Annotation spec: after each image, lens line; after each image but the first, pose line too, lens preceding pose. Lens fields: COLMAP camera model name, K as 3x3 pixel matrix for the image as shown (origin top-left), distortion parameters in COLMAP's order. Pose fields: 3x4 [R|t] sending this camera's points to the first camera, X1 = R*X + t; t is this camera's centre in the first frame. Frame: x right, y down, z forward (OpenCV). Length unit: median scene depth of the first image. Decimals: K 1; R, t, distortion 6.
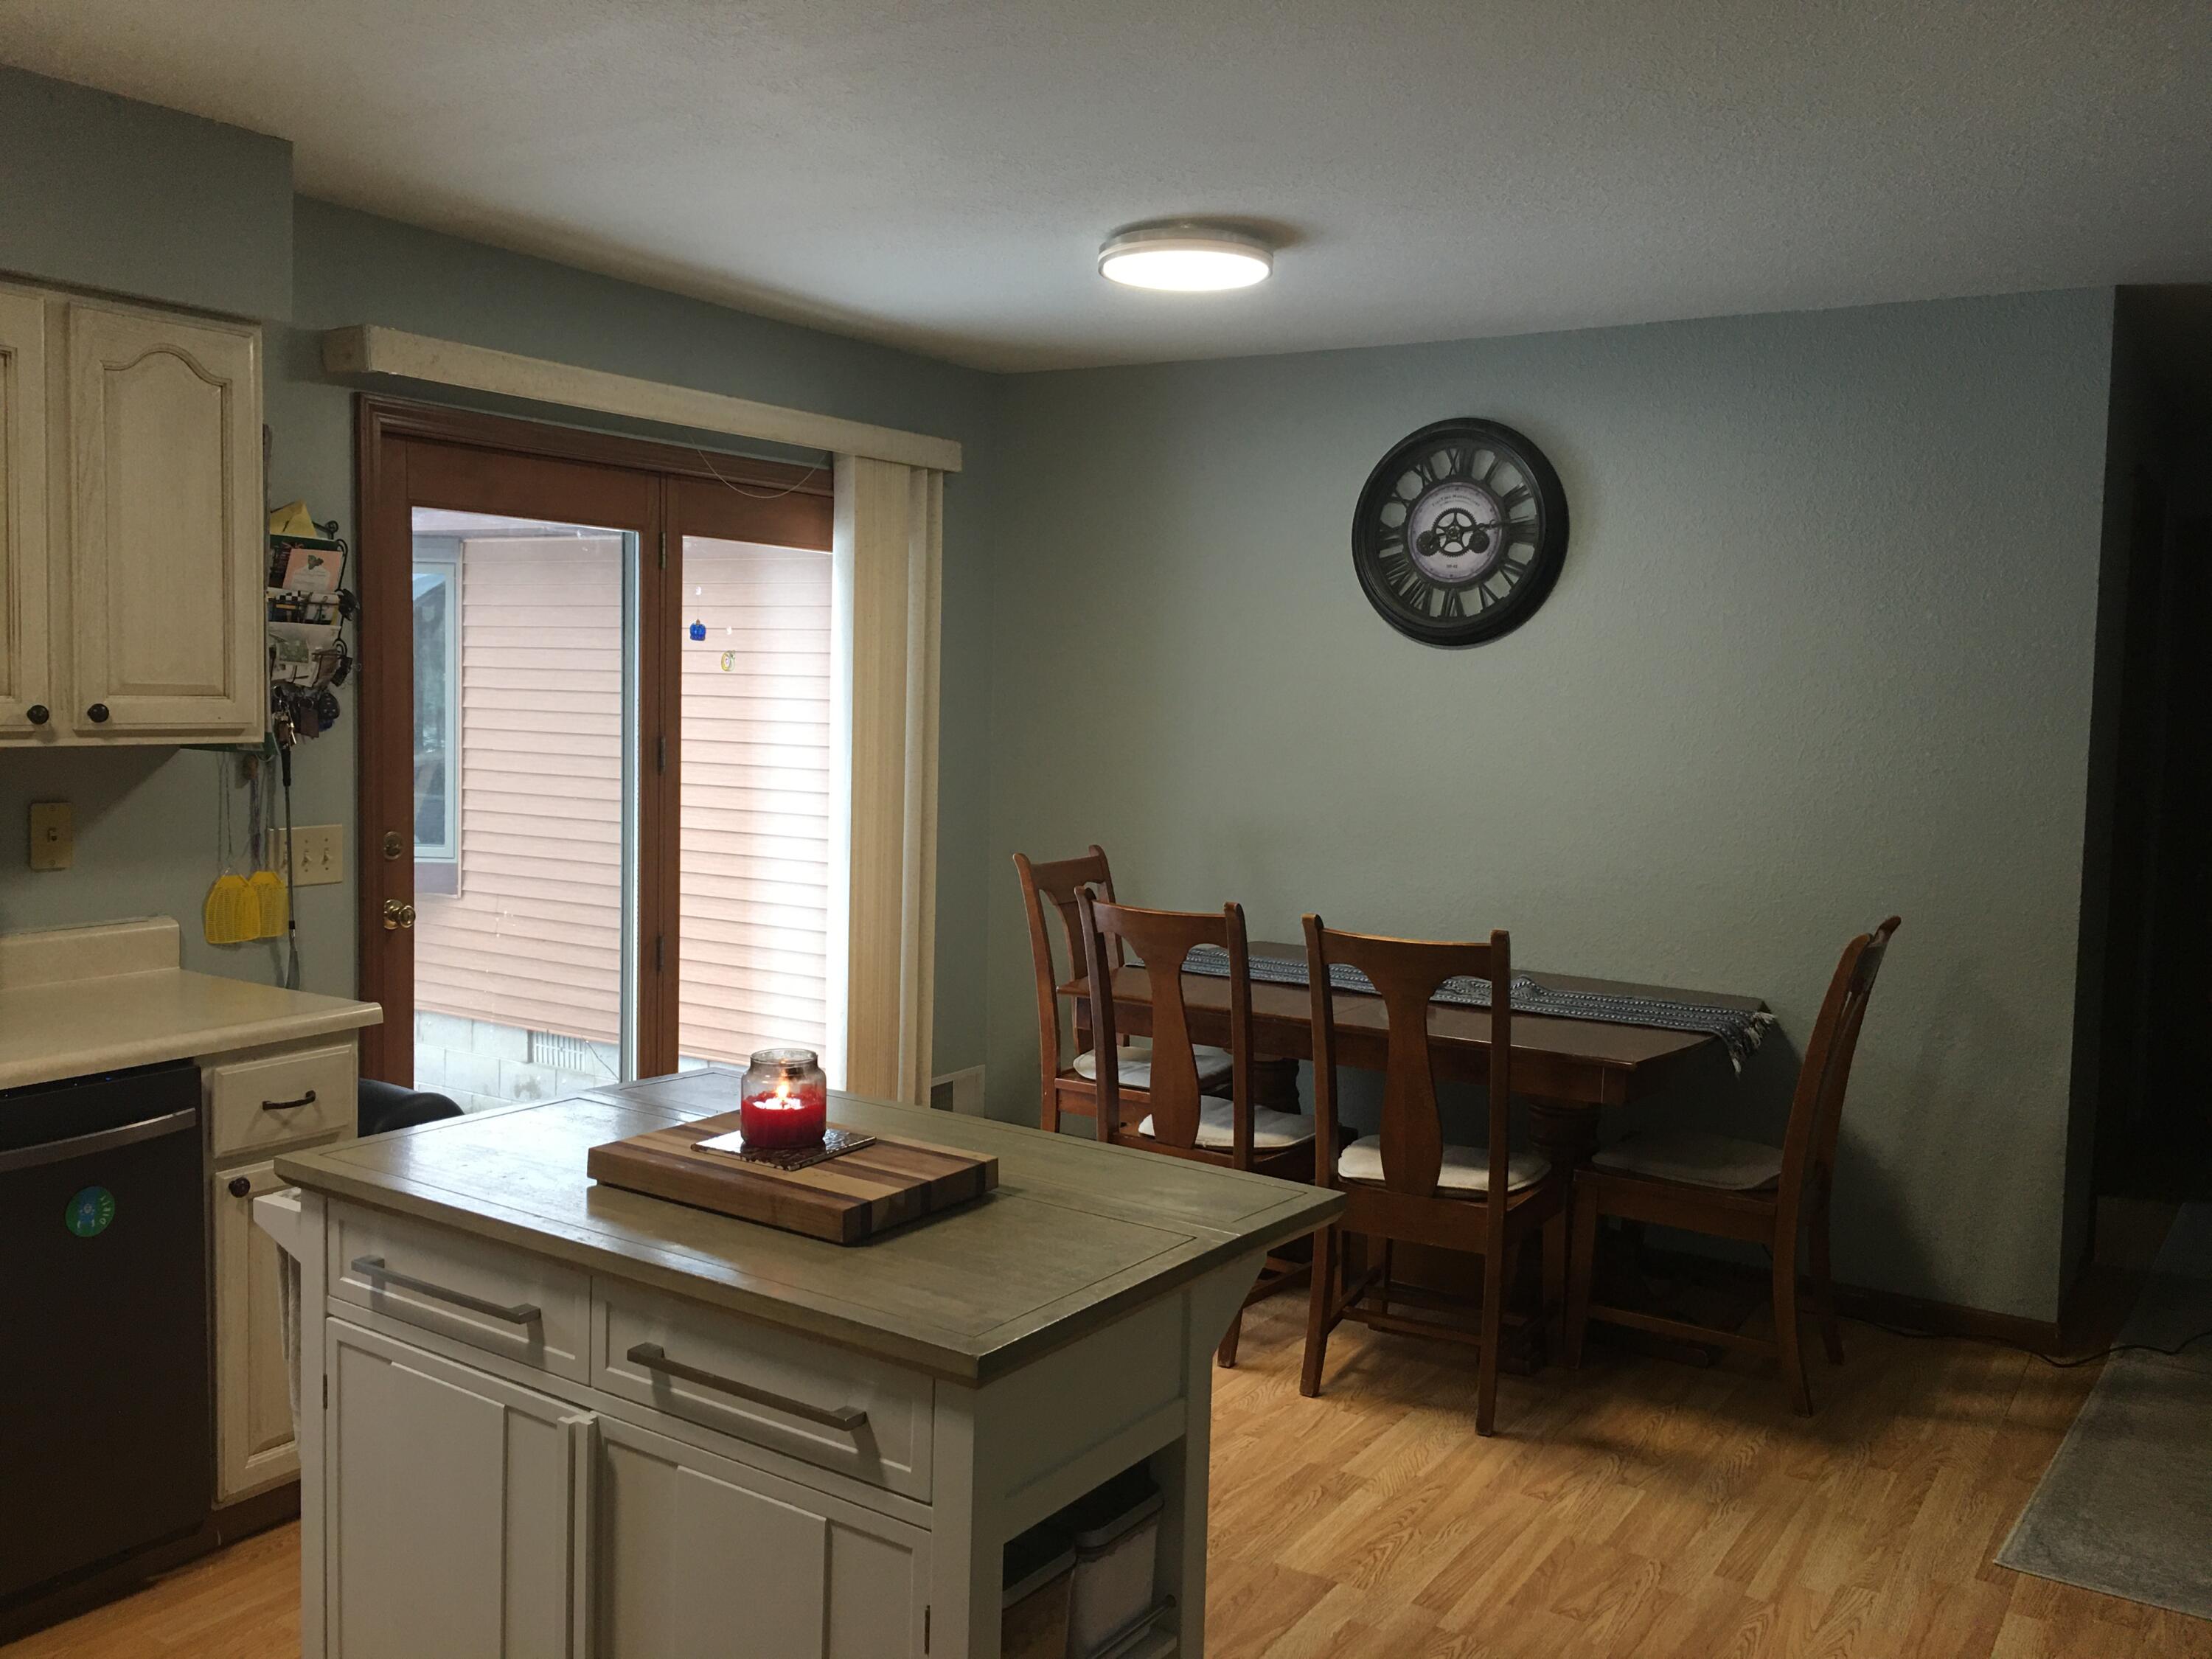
lens RADIAL K [[1869.3, 0, 1102.3], [0, 1869.3, 823.4], [0, 0, 1]] dist [0.009085, -0.011058]
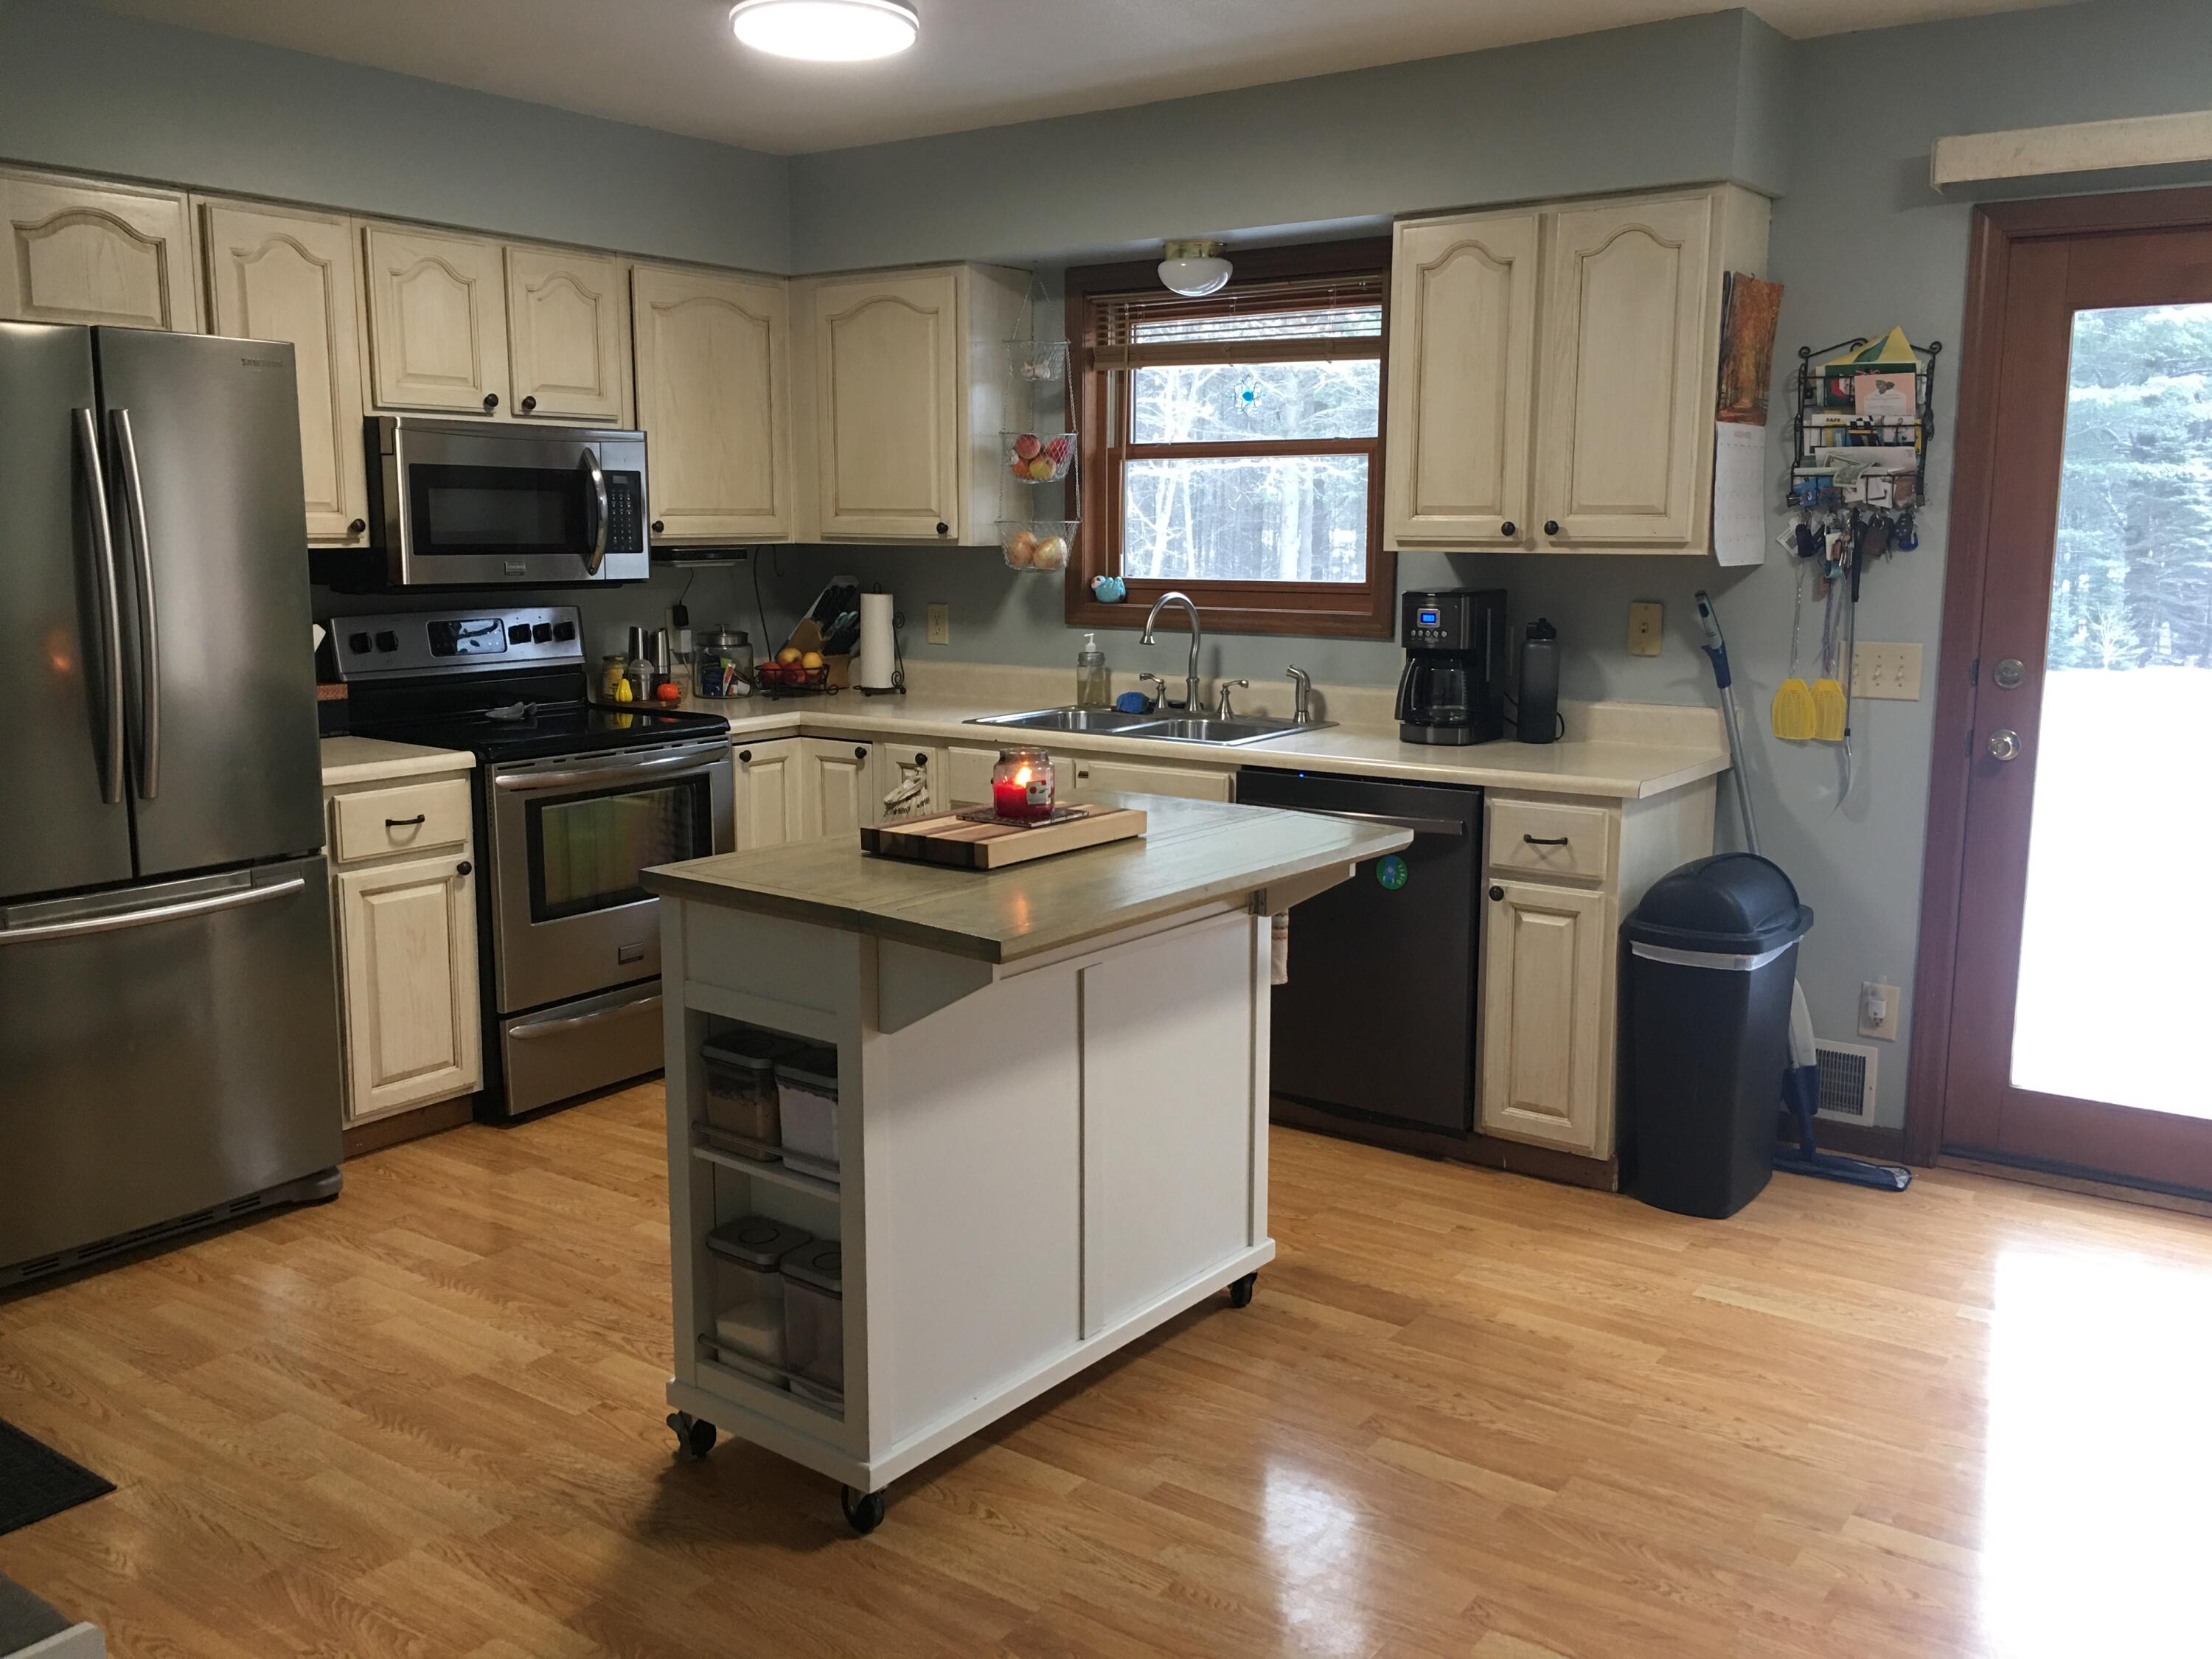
lens RADIAL K [[1869.3, 0, 1106.5], [0, 1869.3, 830.3], [0, 0, 1]] dist [0.009085, -0.011058]
pose [[-0.073832, 0.136914, -0.987828, 0.681830], [-0.078902, 0.986624, 0.142644, -0.009981], [0.994144, 0.088473, -0.062042, 0.661414]]
